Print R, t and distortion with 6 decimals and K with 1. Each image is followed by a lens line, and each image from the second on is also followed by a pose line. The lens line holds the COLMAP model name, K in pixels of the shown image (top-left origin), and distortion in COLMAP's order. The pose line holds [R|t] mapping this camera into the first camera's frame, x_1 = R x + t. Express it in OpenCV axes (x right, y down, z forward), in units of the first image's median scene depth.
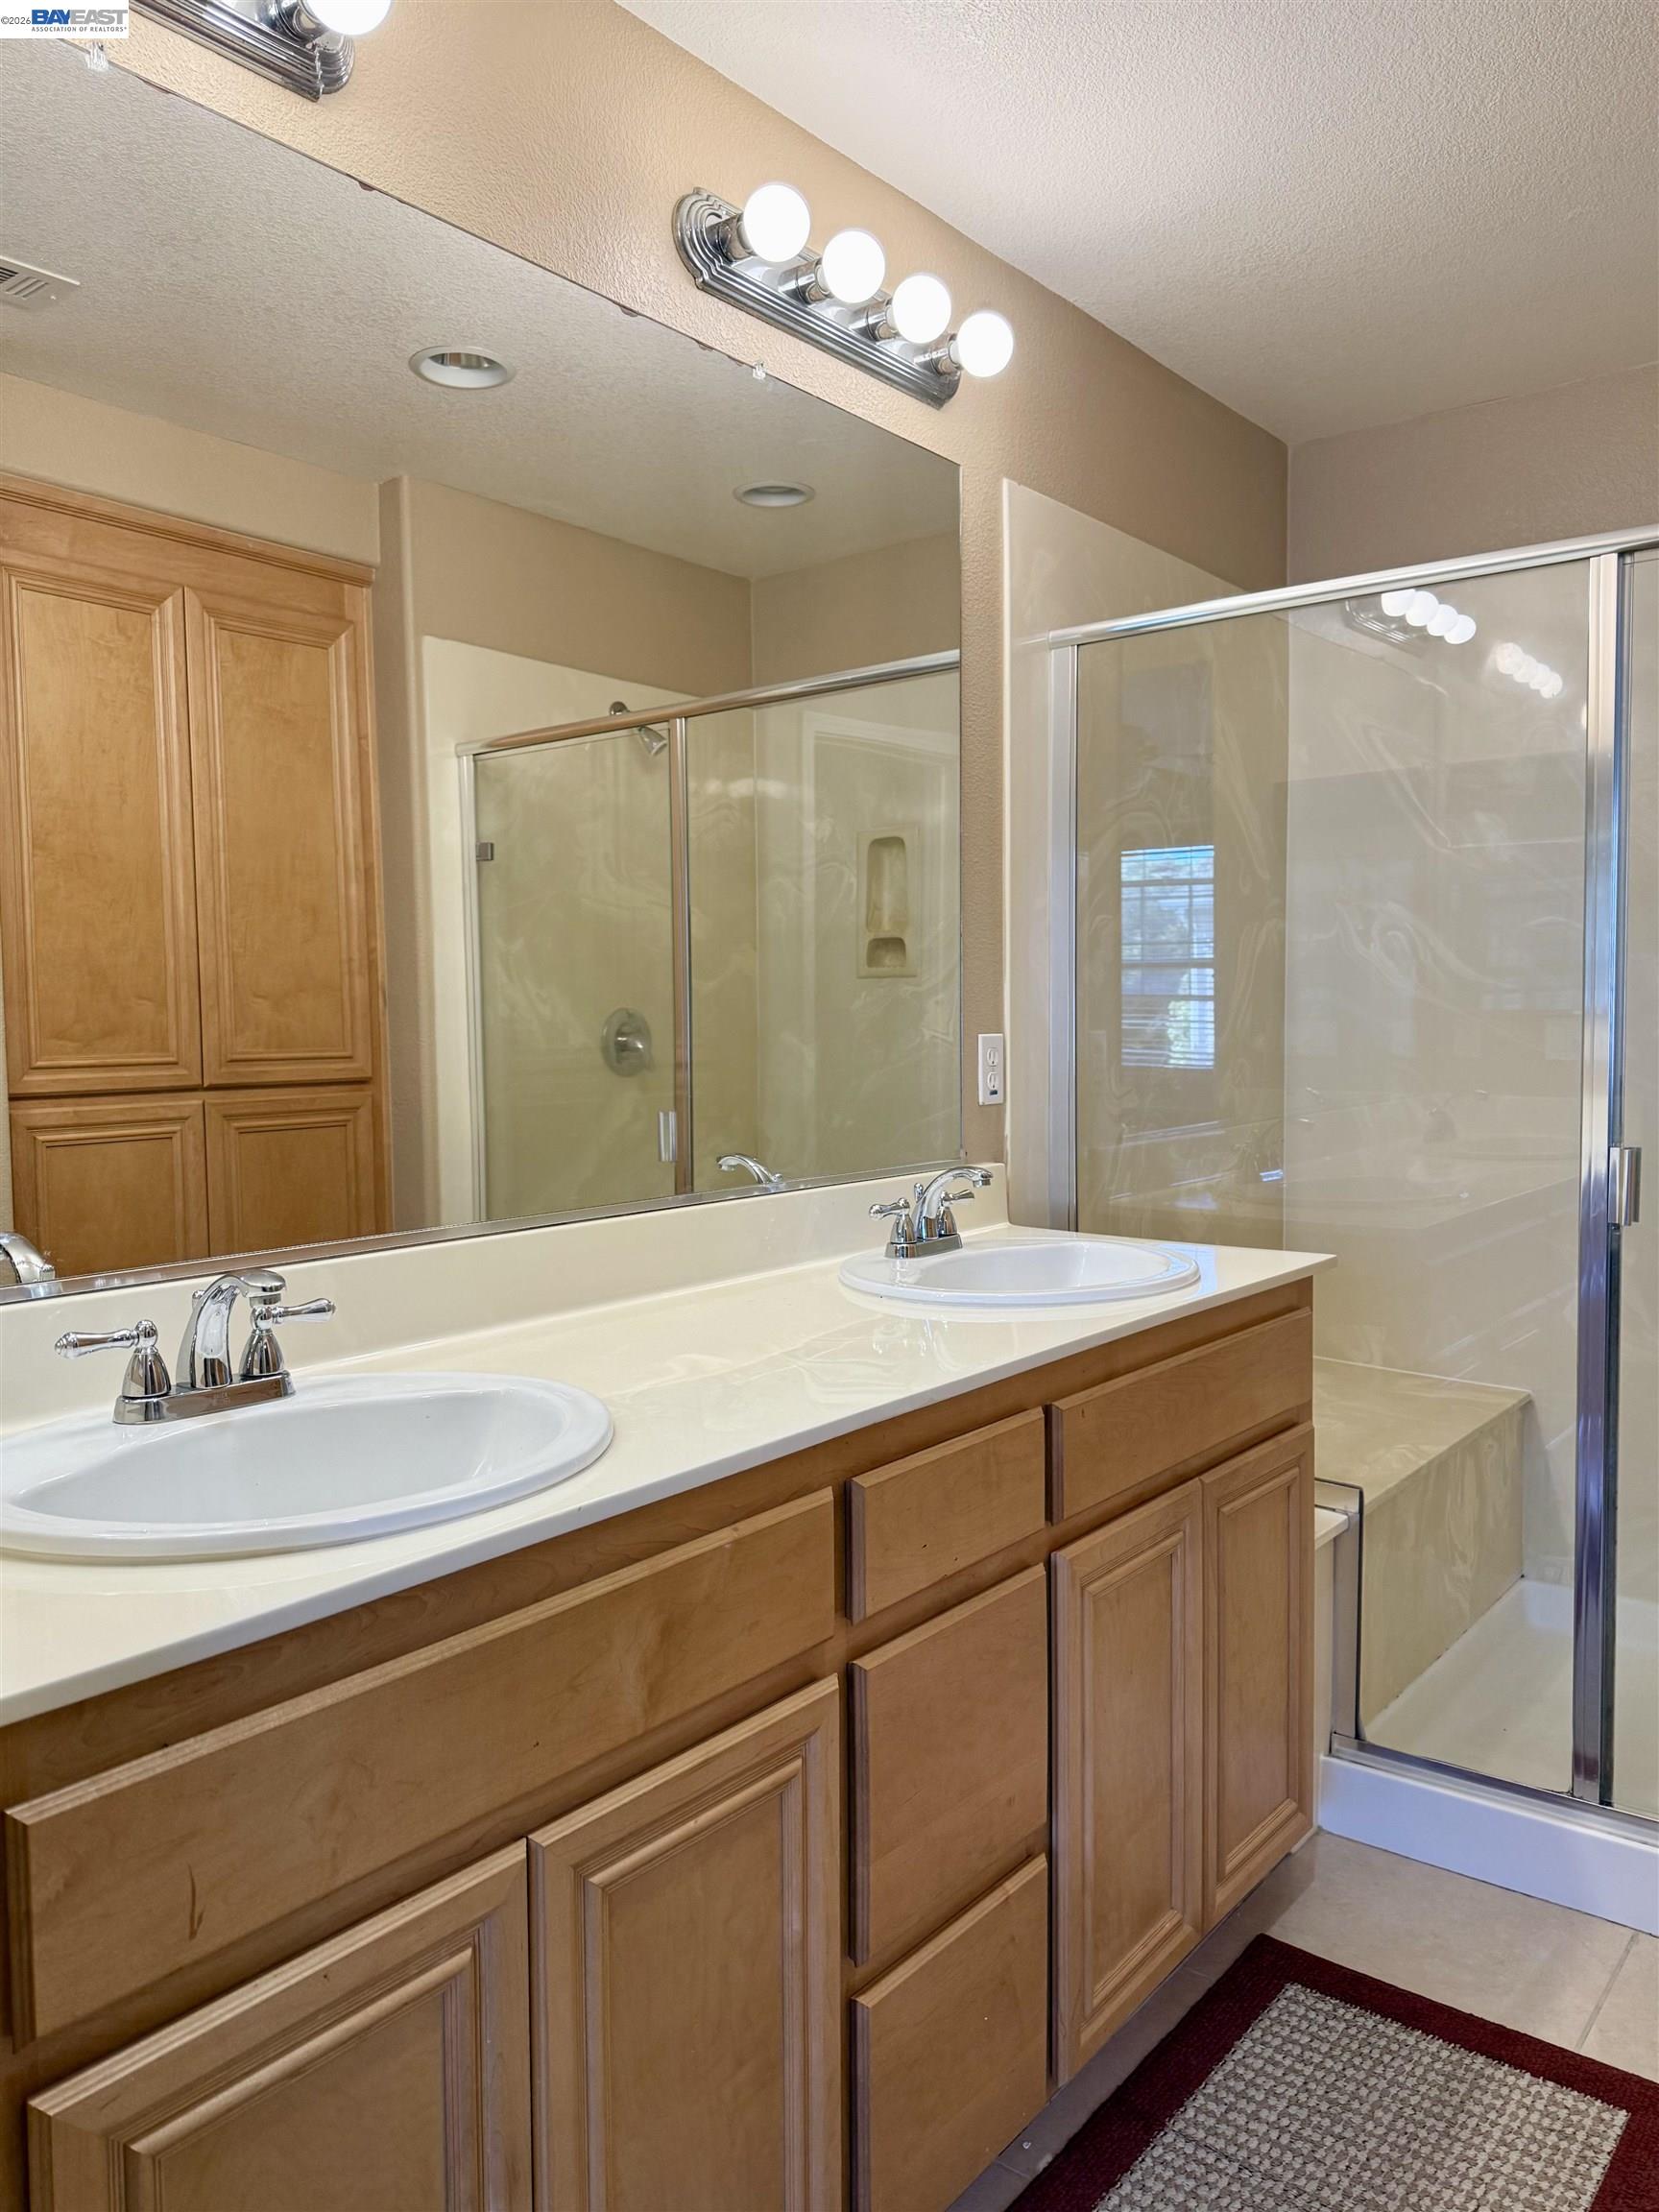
lens RADIAL K [[1606.1, 0, 831.0], [0, 1606.1, 1117.8], [0, 0, 1]] dist [0.038981, -0.047193]
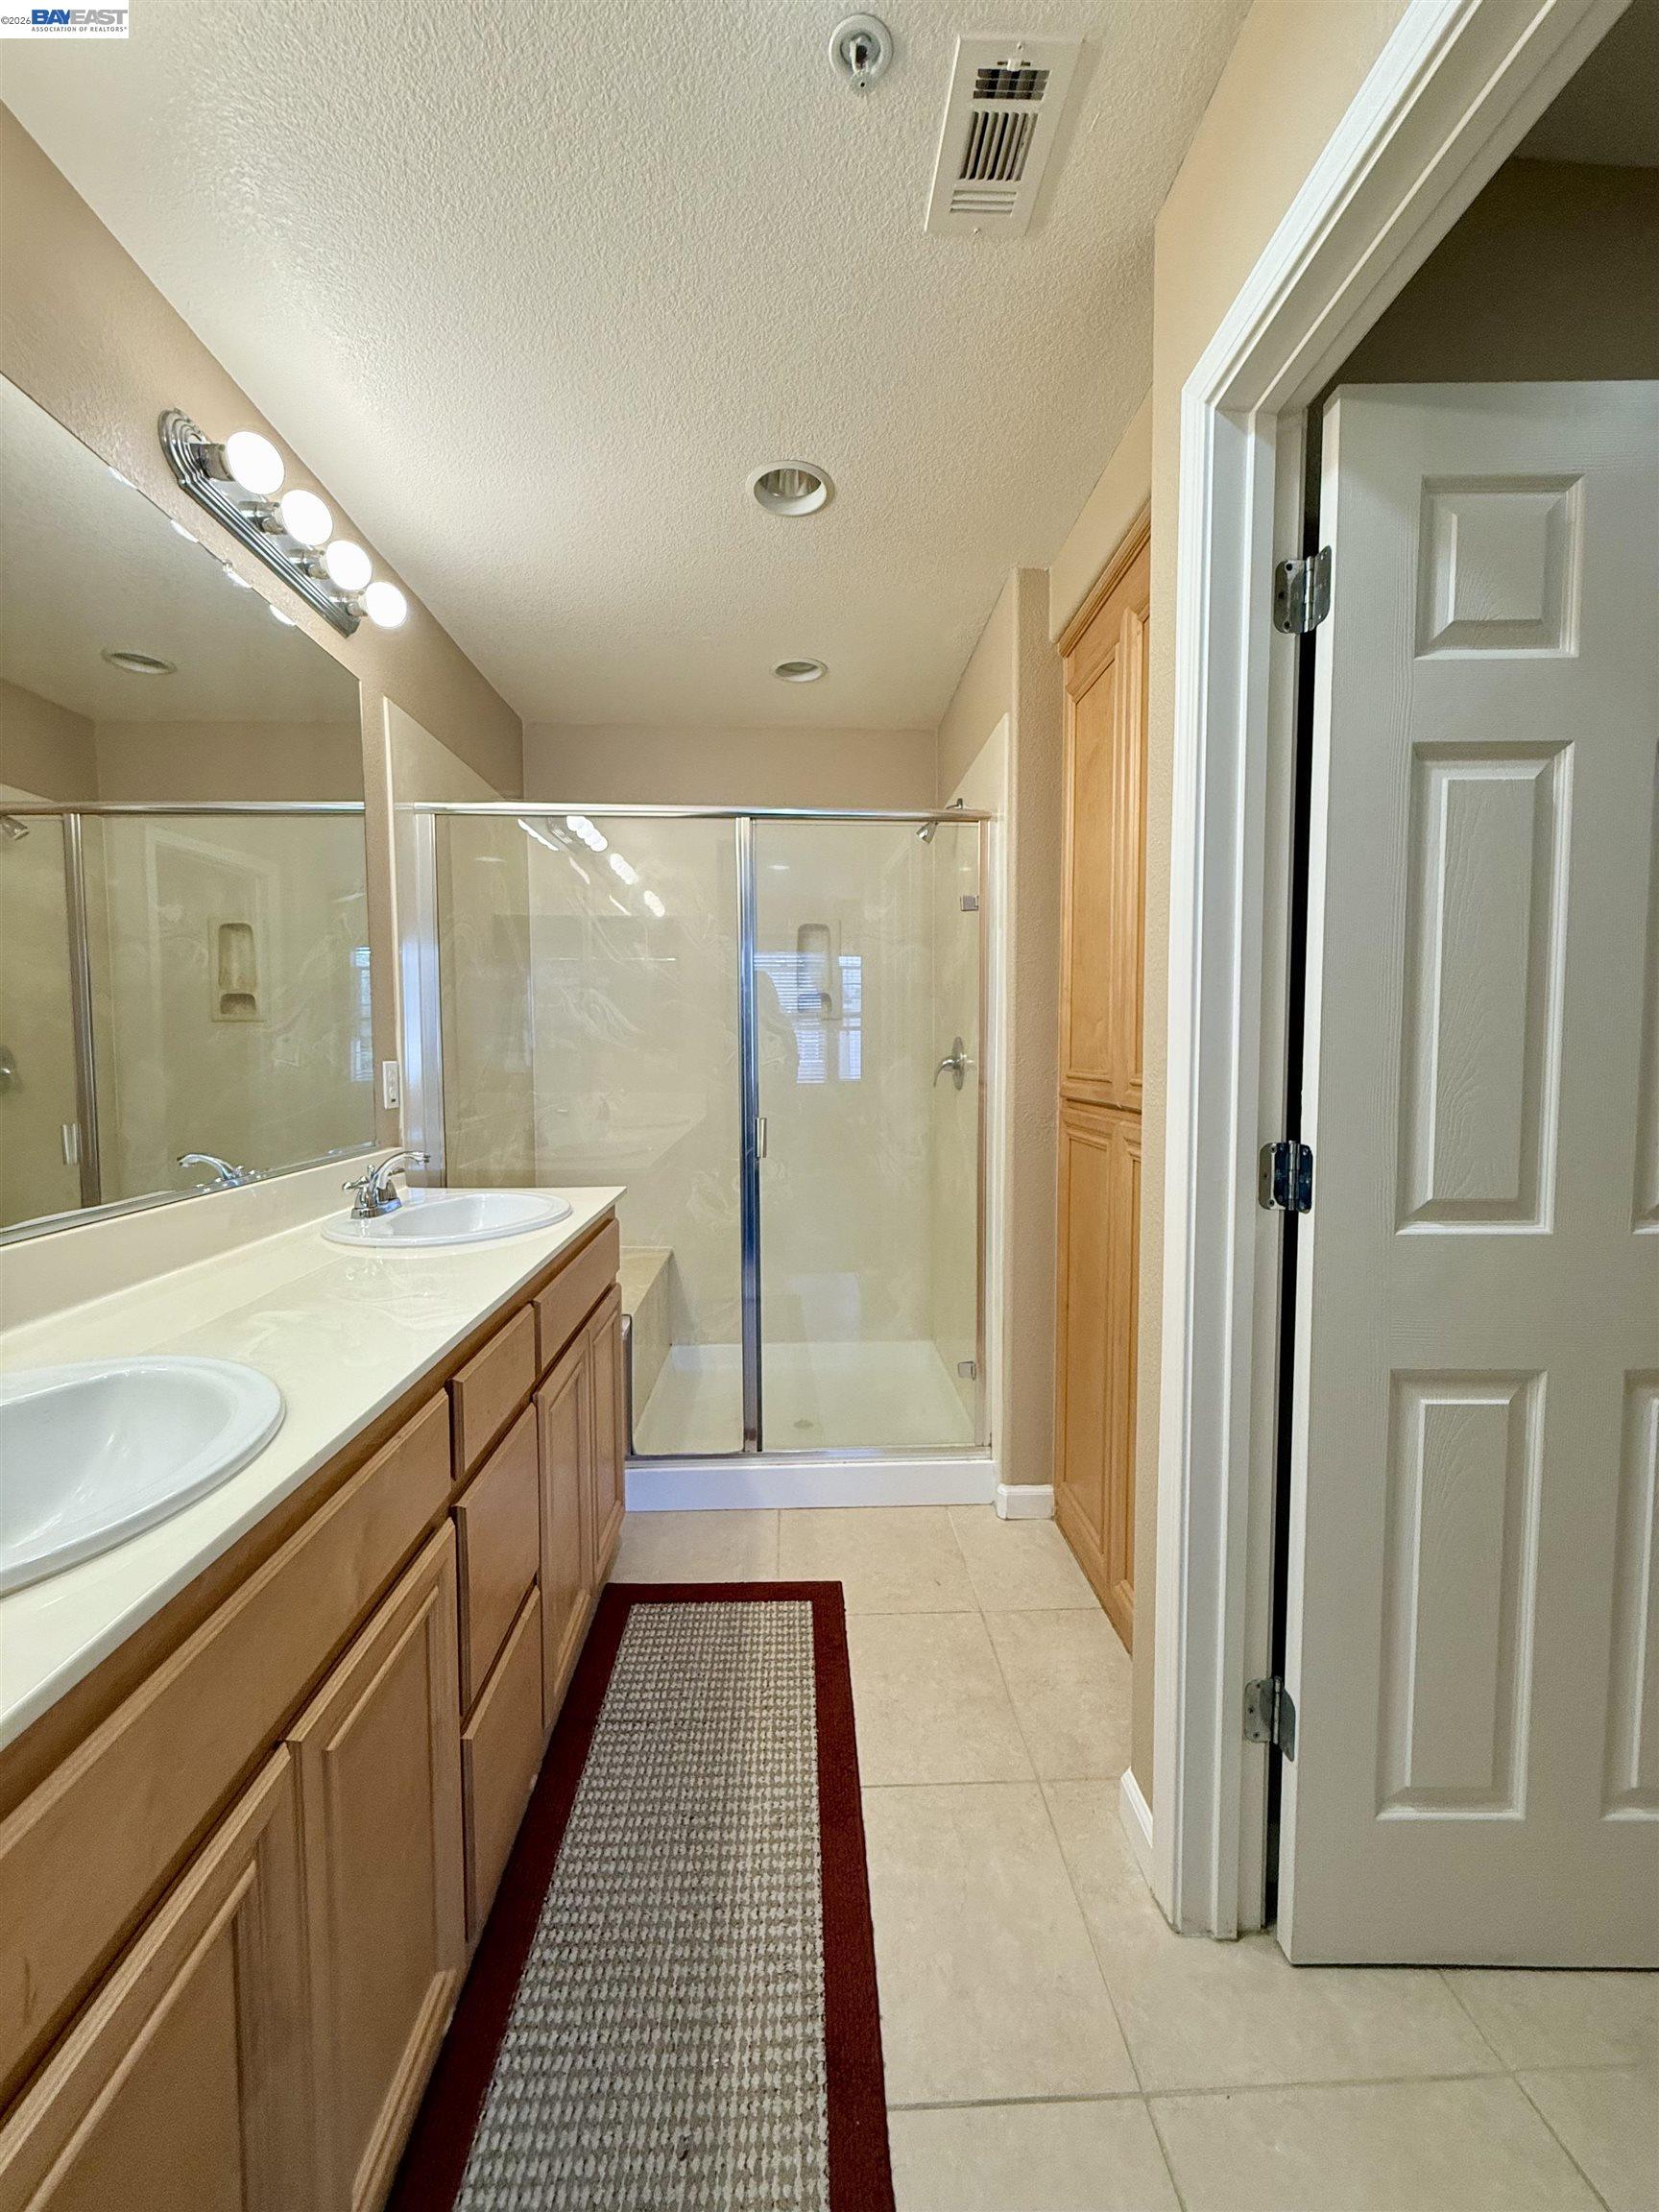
lens RADIAL K [[881.5, 0, 828.9], [0, 881.5, 1101.7], [0, 0, 1]] dist [0.000380, -0.000451]
pose [[0.759686, -0.031425, 0.649531, -0.141495], [0.034720, 0.999367, 0.007742, -0.007433], [-0.649363, 0.016670, 0.760296, 0.117614]]
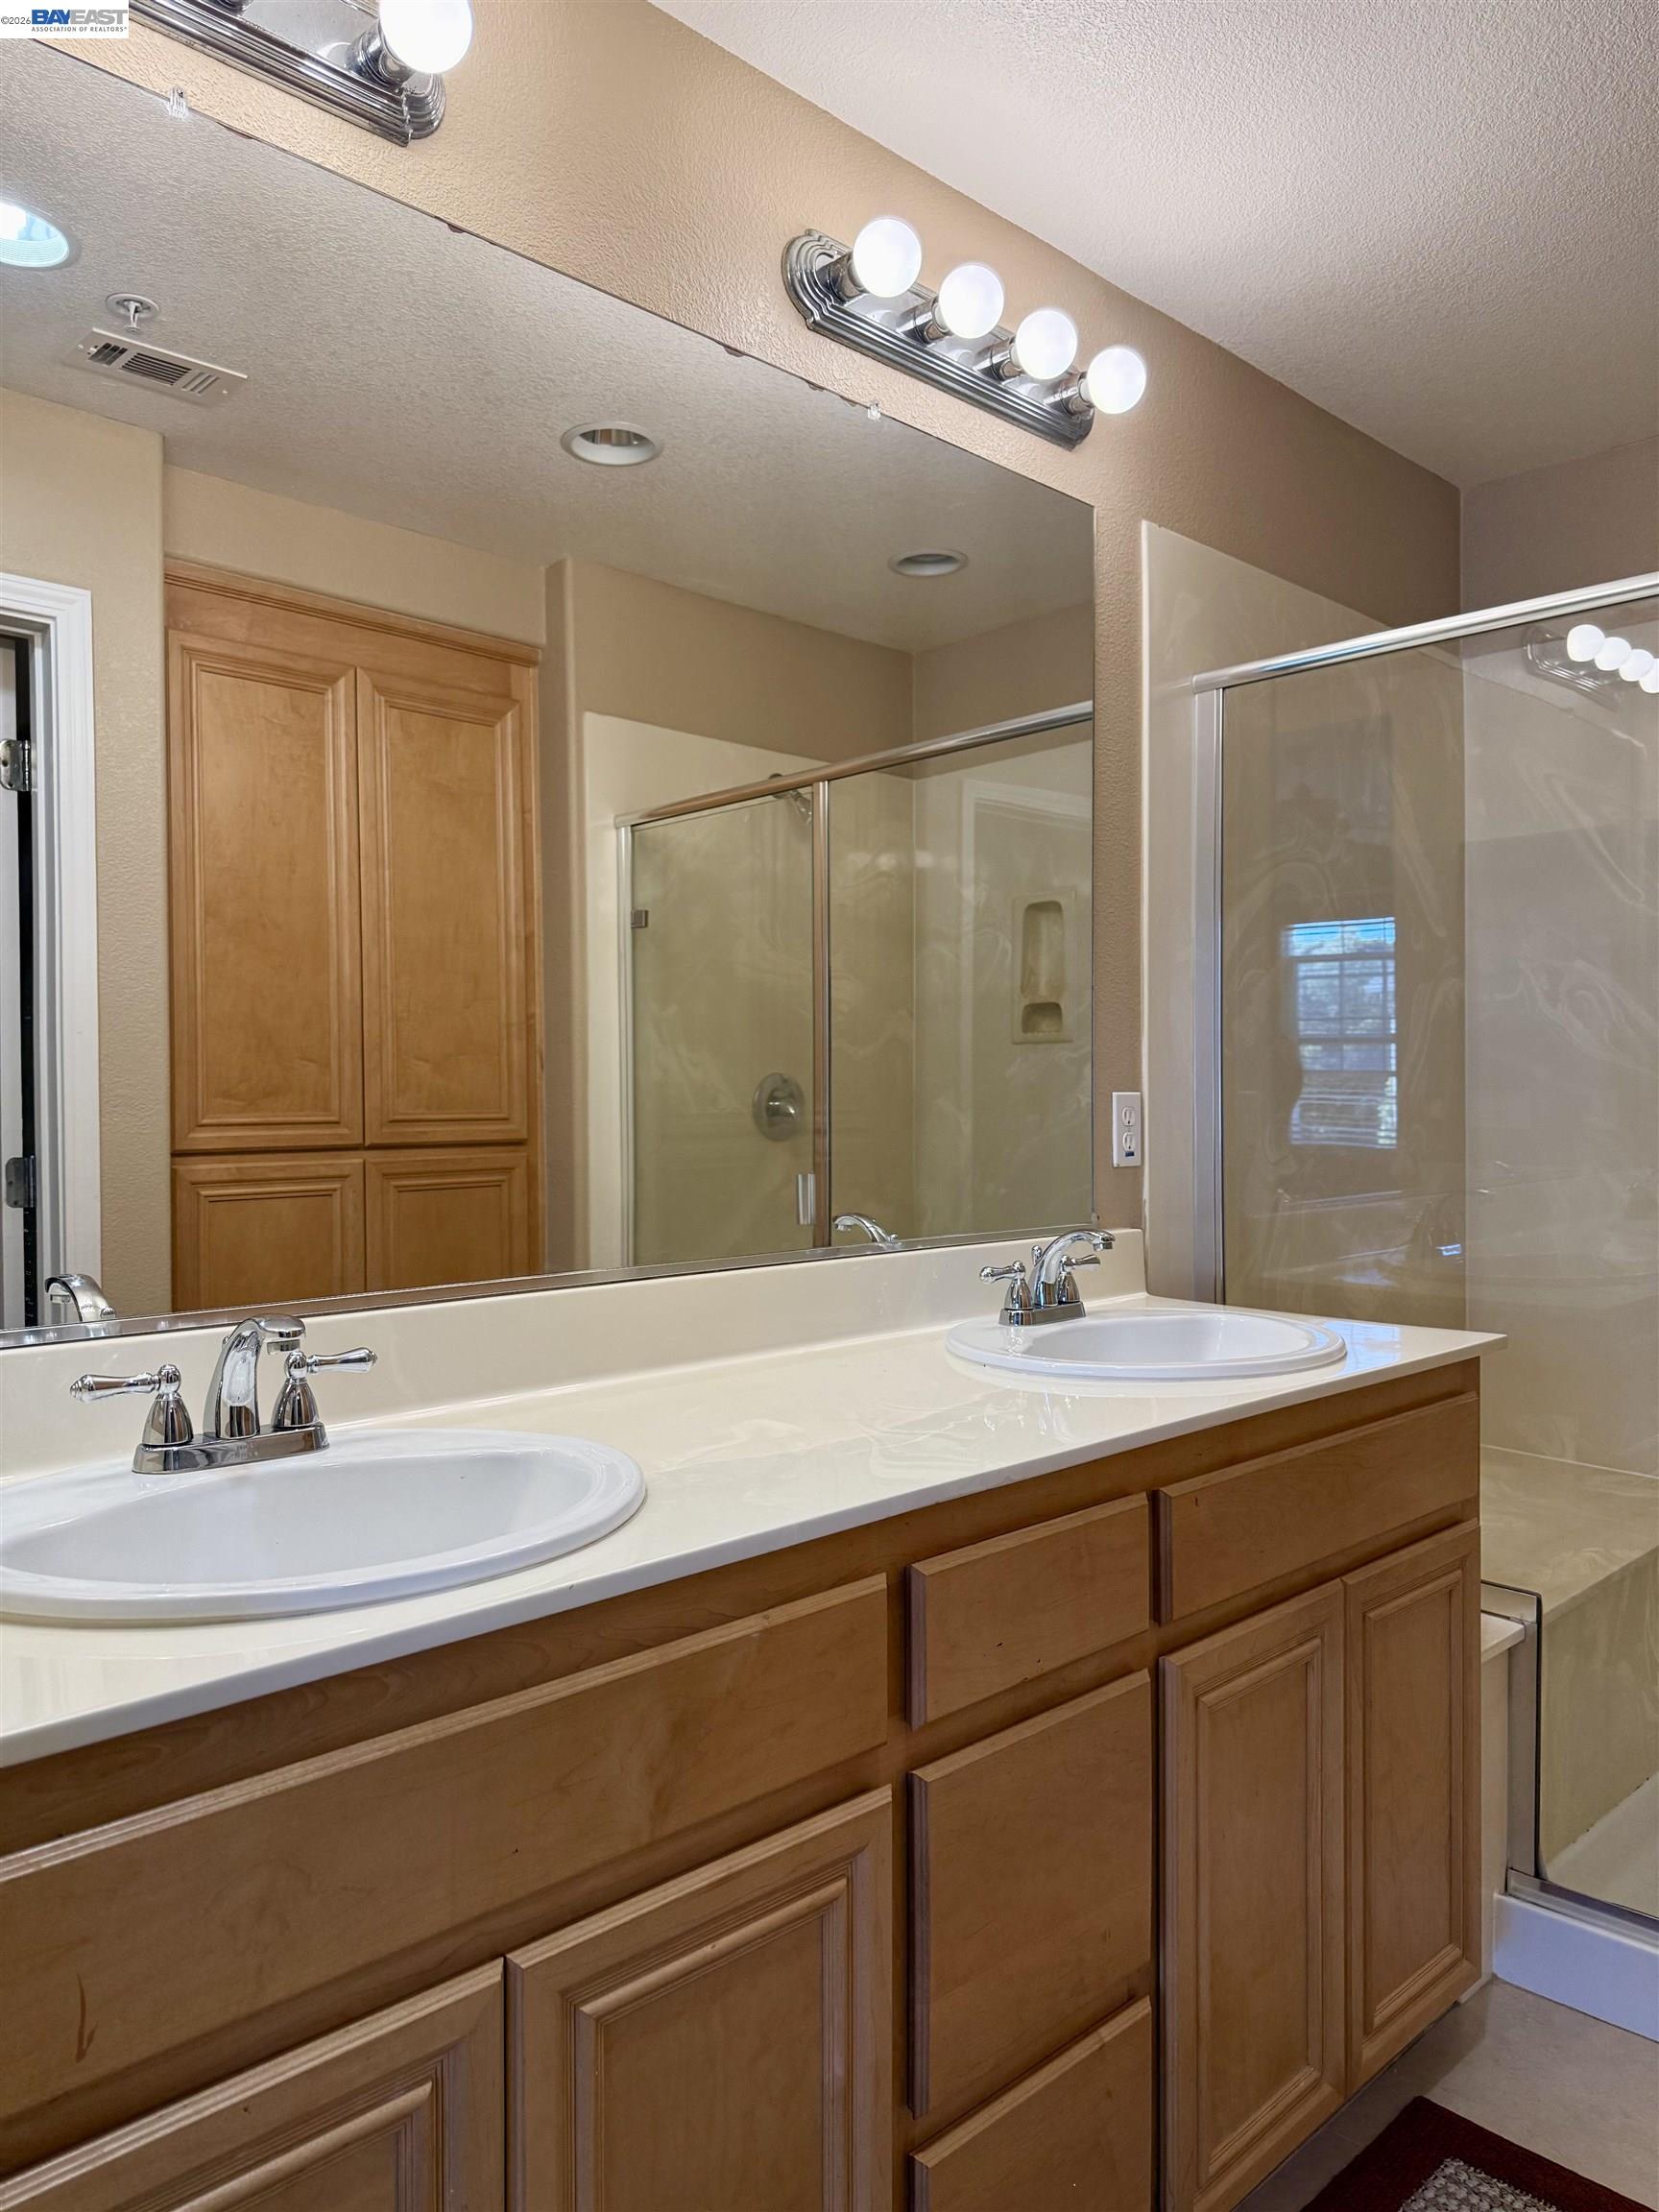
lens RADIAL K [[1561.6, 0, 821.2], [0, 1561.6, 1117.3], [0, 0, 1]] dist [0.040688, -0.049620]
pose [[0.991484, 0.005863, -0.130097, 0.046053], [-0.012259, 0.998752, -0.048416, 0.010783], [0.129650, 0.049599, 0.990319, 0.067715]]
